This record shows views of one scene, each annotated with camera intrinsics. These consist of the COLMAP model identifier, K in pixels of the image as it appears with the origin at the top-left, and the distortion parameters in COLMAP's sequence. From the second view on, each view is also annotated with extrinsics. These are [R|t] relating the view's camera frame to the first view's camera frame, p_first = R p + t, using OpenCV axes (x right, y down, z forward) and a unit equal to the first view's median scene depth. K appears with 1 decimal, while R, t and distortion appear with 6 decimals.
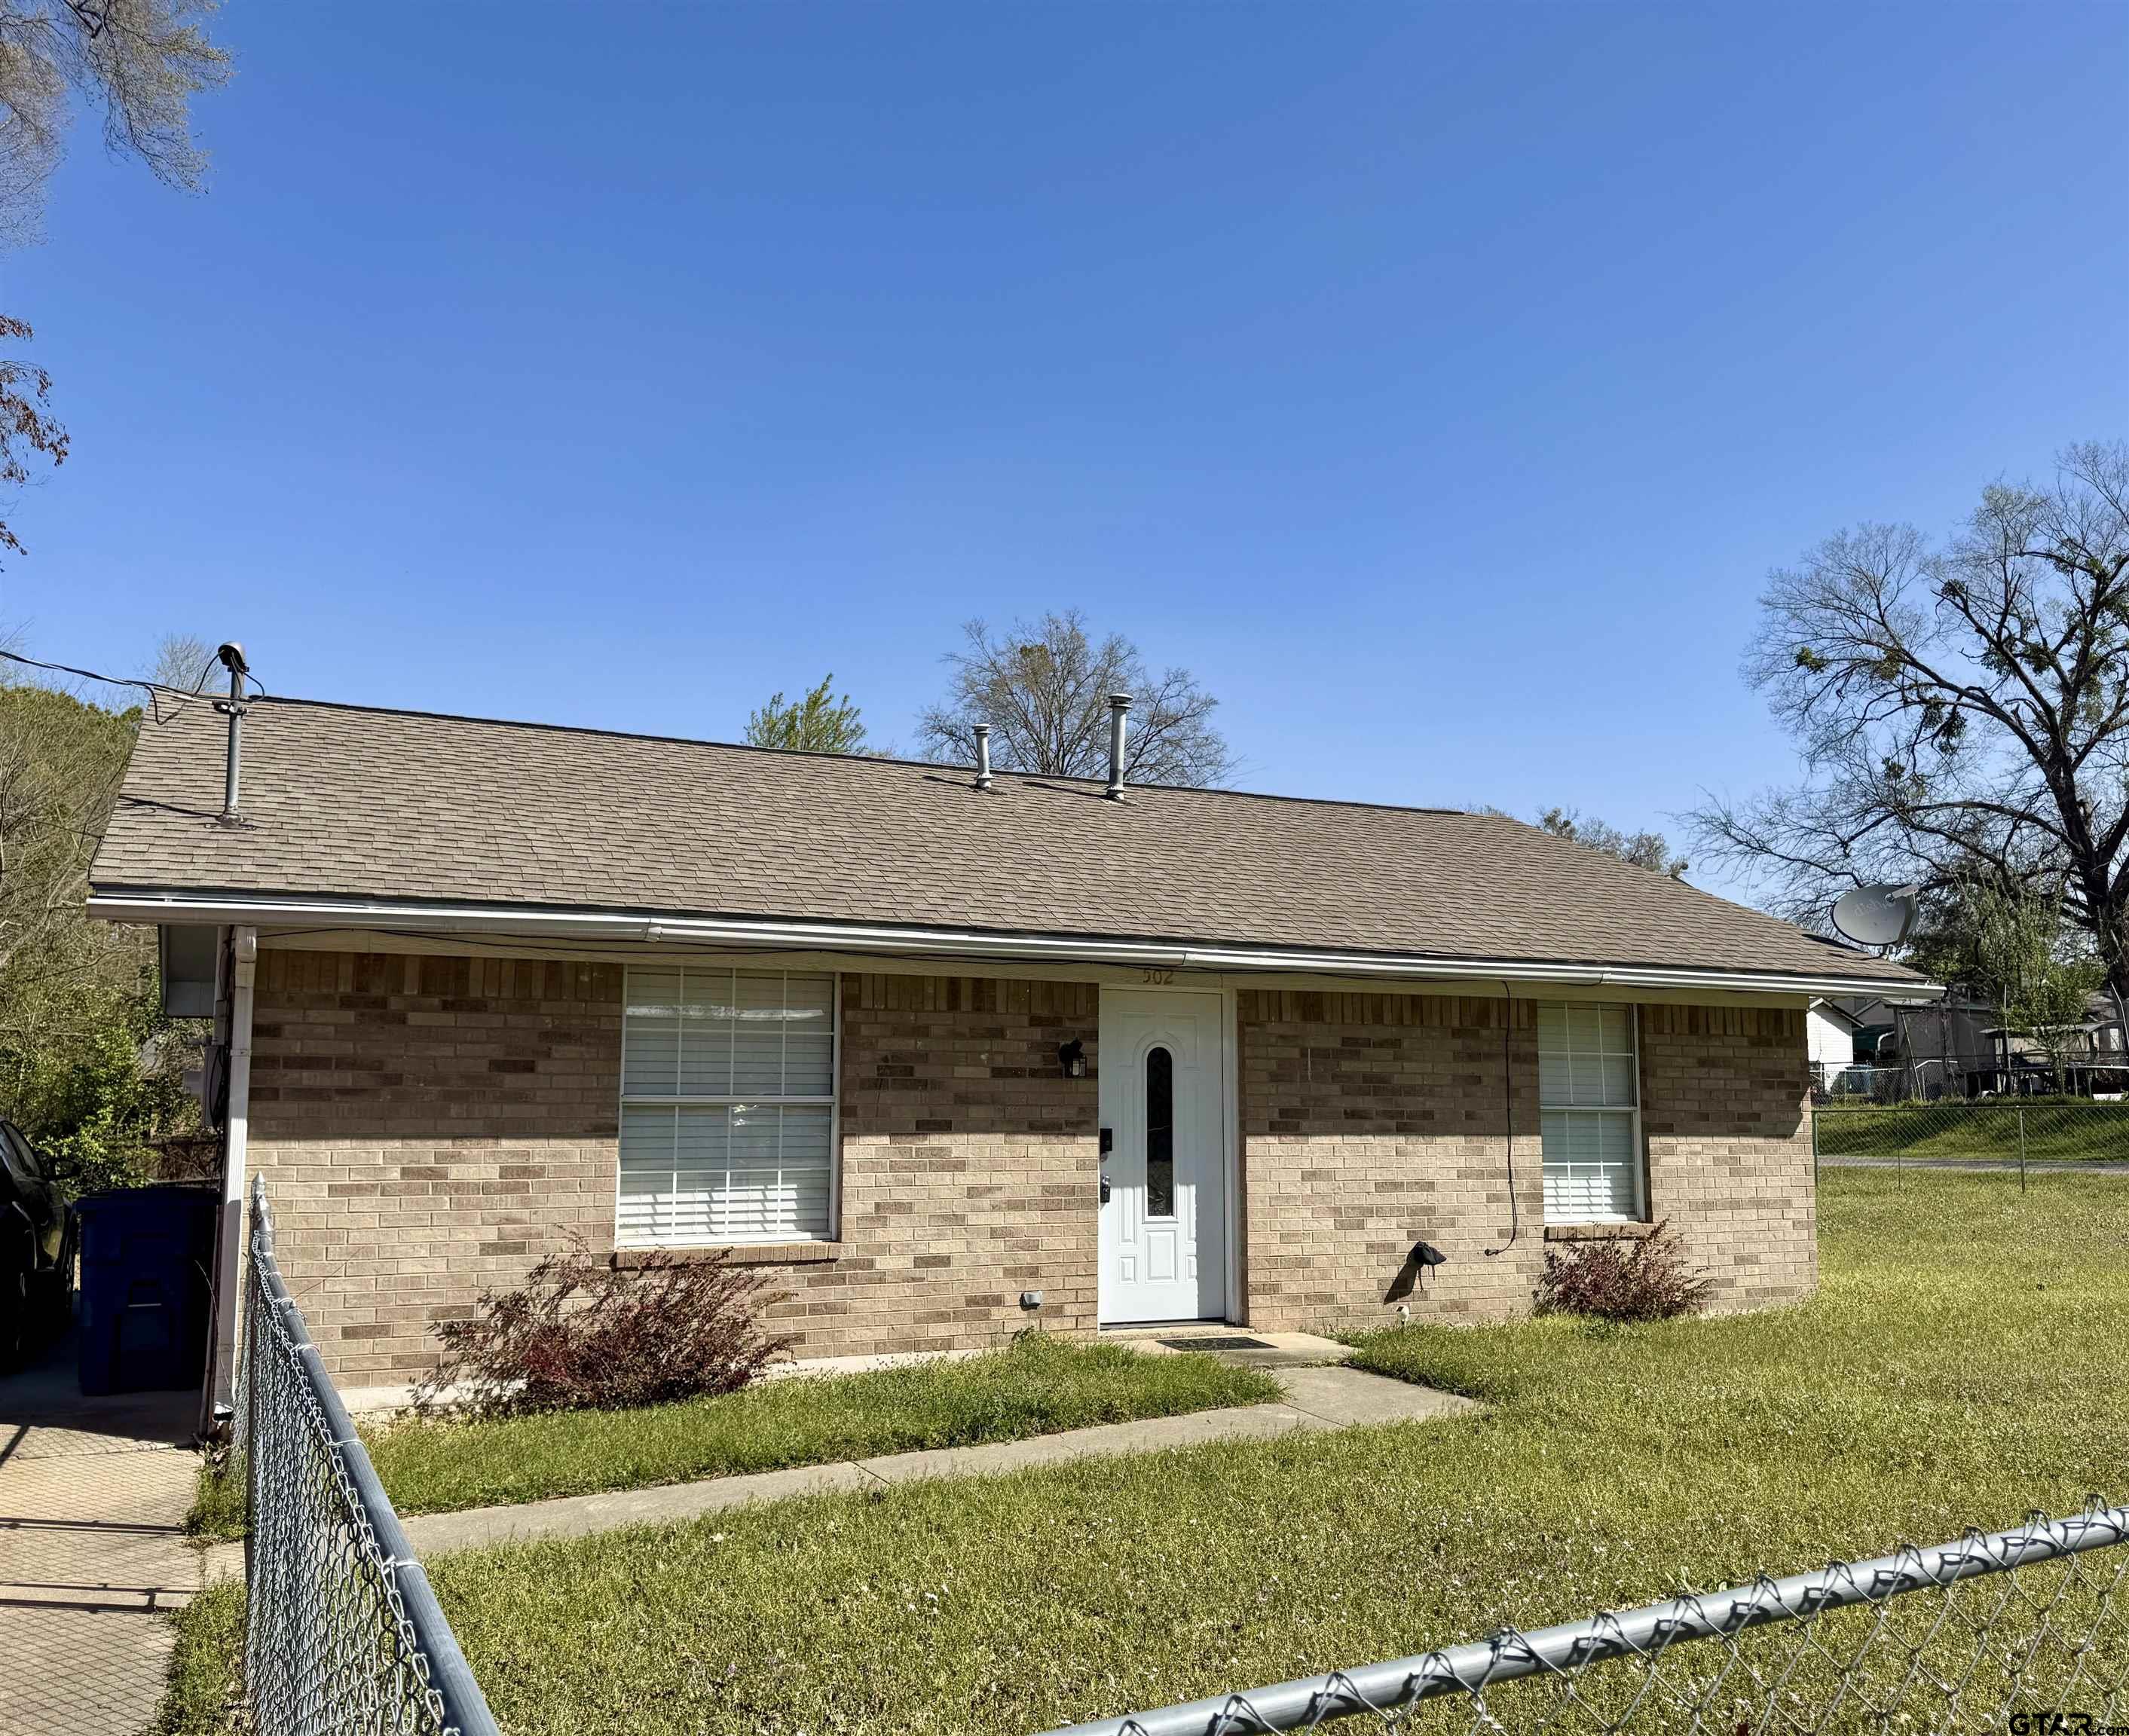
lens RADIAL K [[1776.6, 0, 1061.9], [0, 1776.6, 920.9], [0, 0, 1]] dist [0.183867, -0.415847]
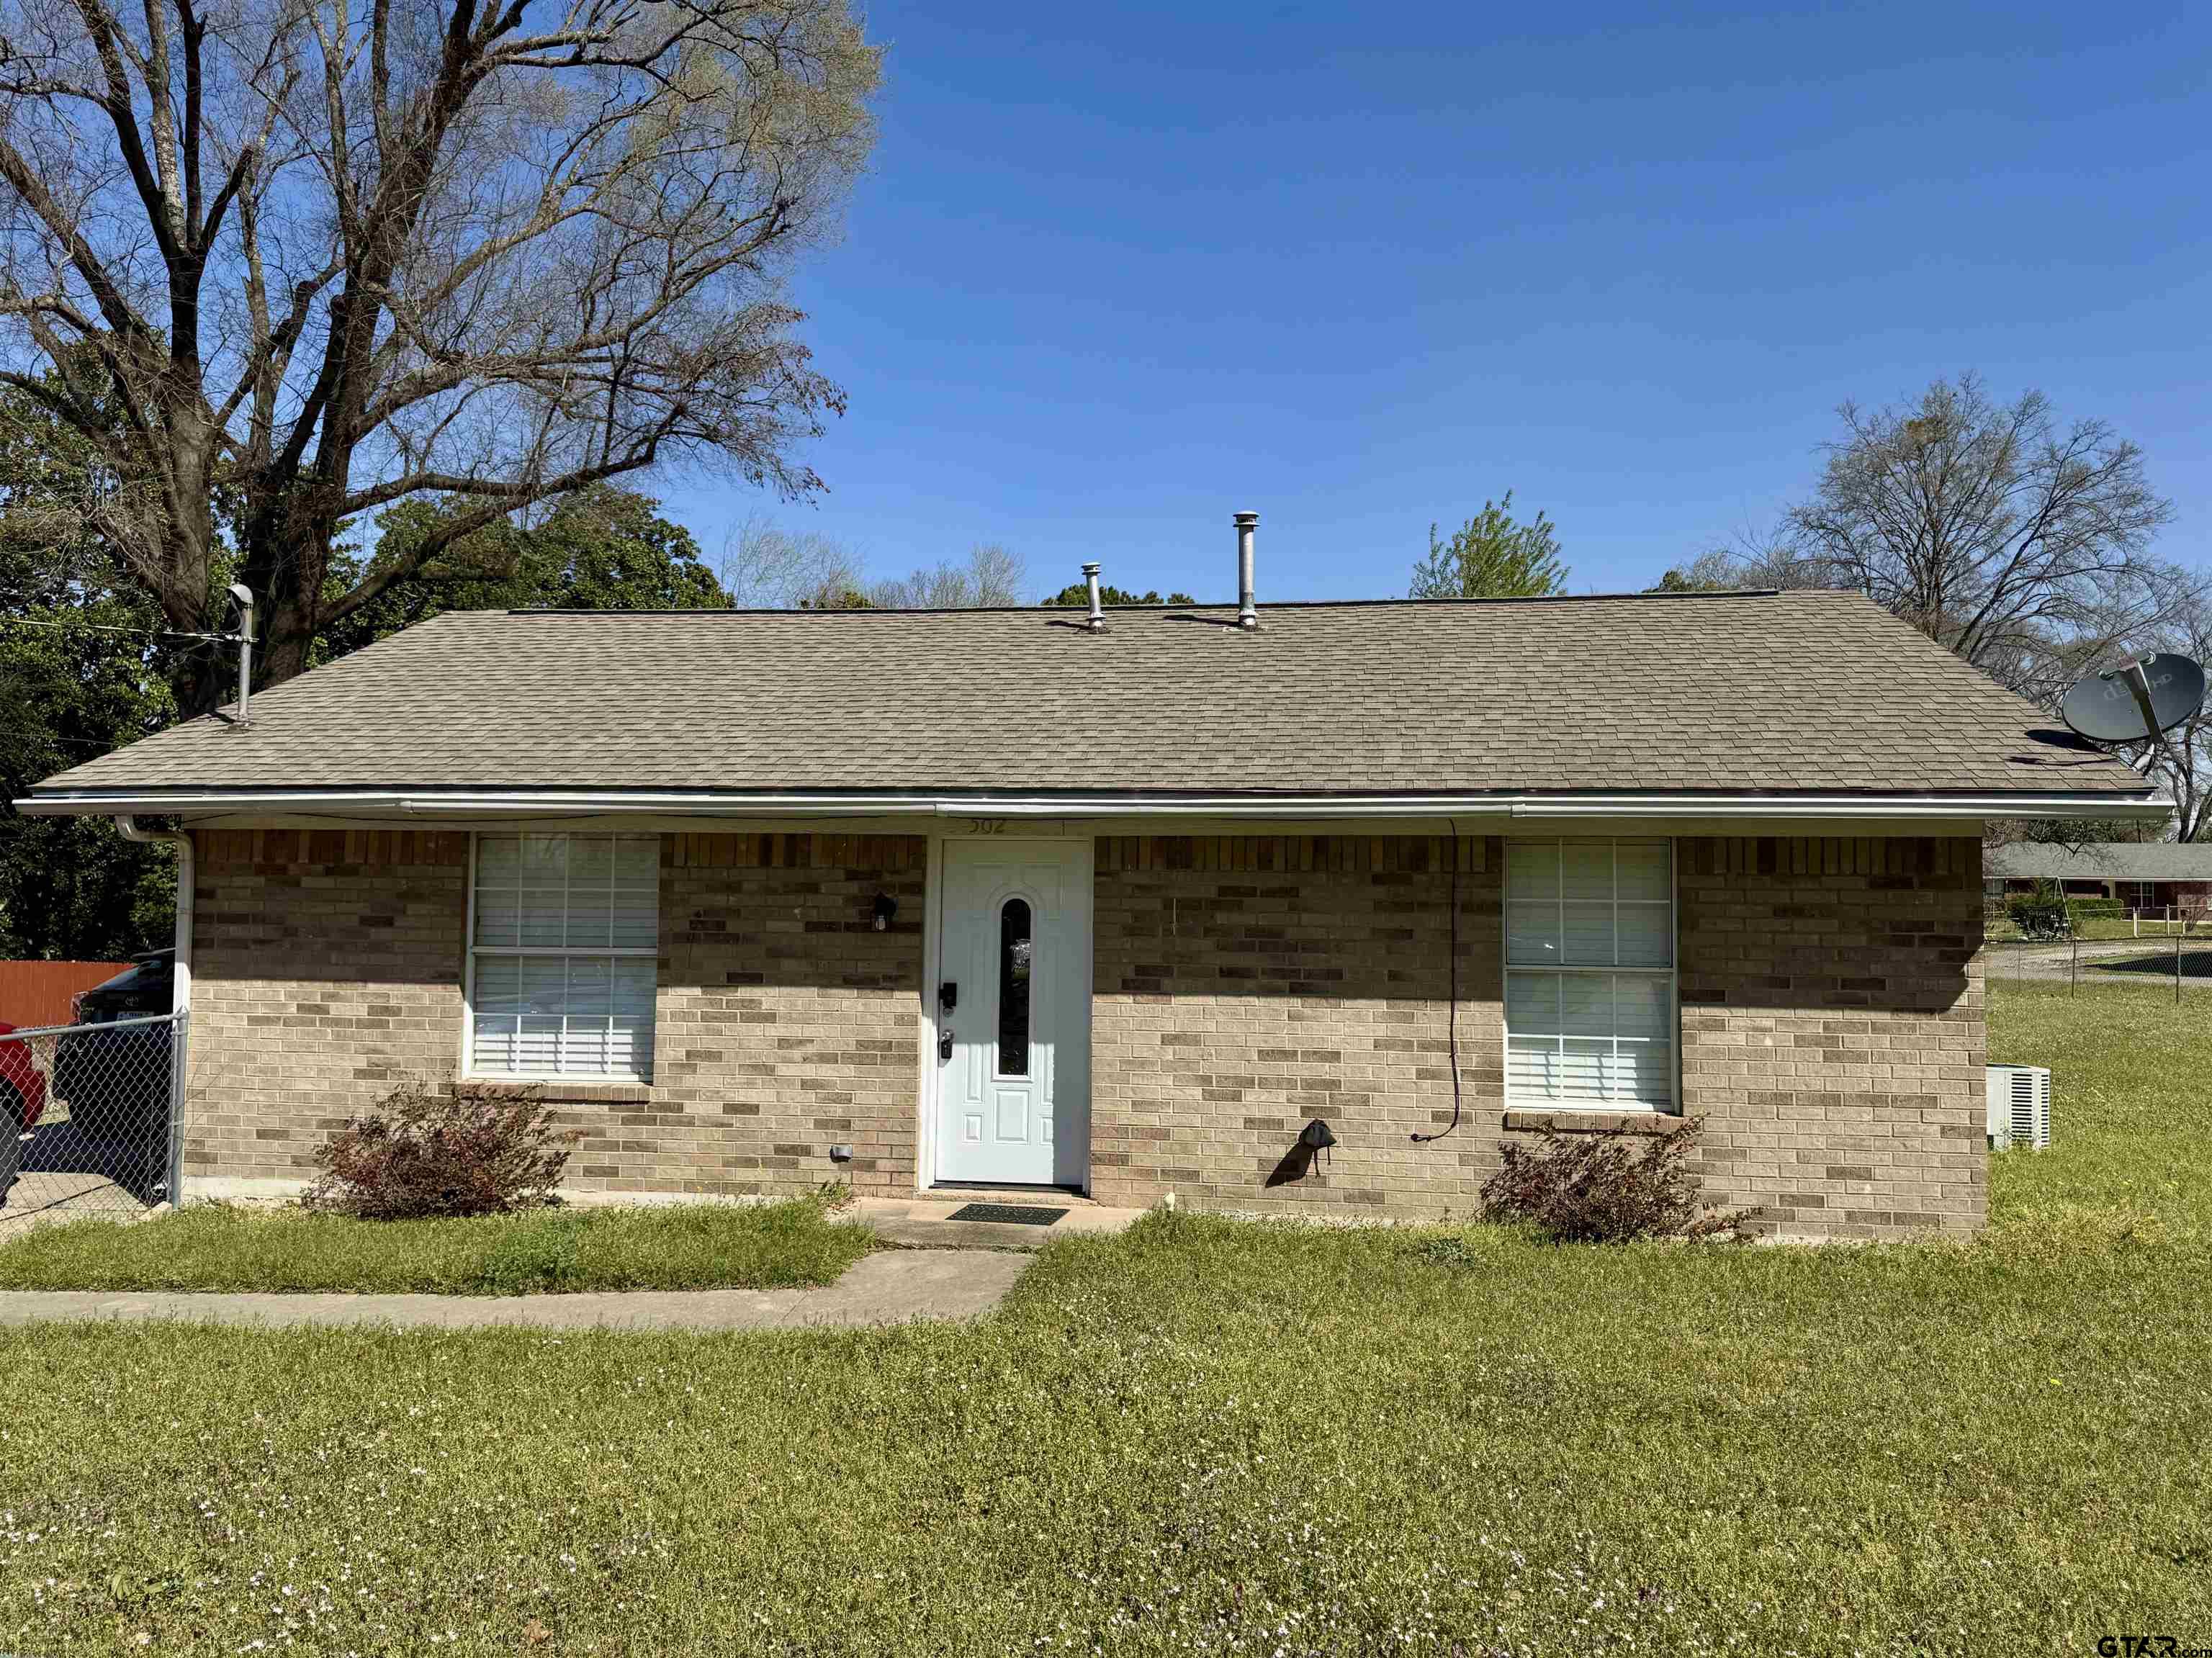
lens RADIAL K [[1645.5, 0, 1106.0], [0, 1645.5, 829.0], [0, 0, 1]] dist [0.161673, -0.338108]
pose [[0.830349, -0.021767, -0.556819, 0.604472], [0.051892, 0.997915, 0.038374, 0.002588], [0.554822, -0.060759, 0.829747, 0.308643]]
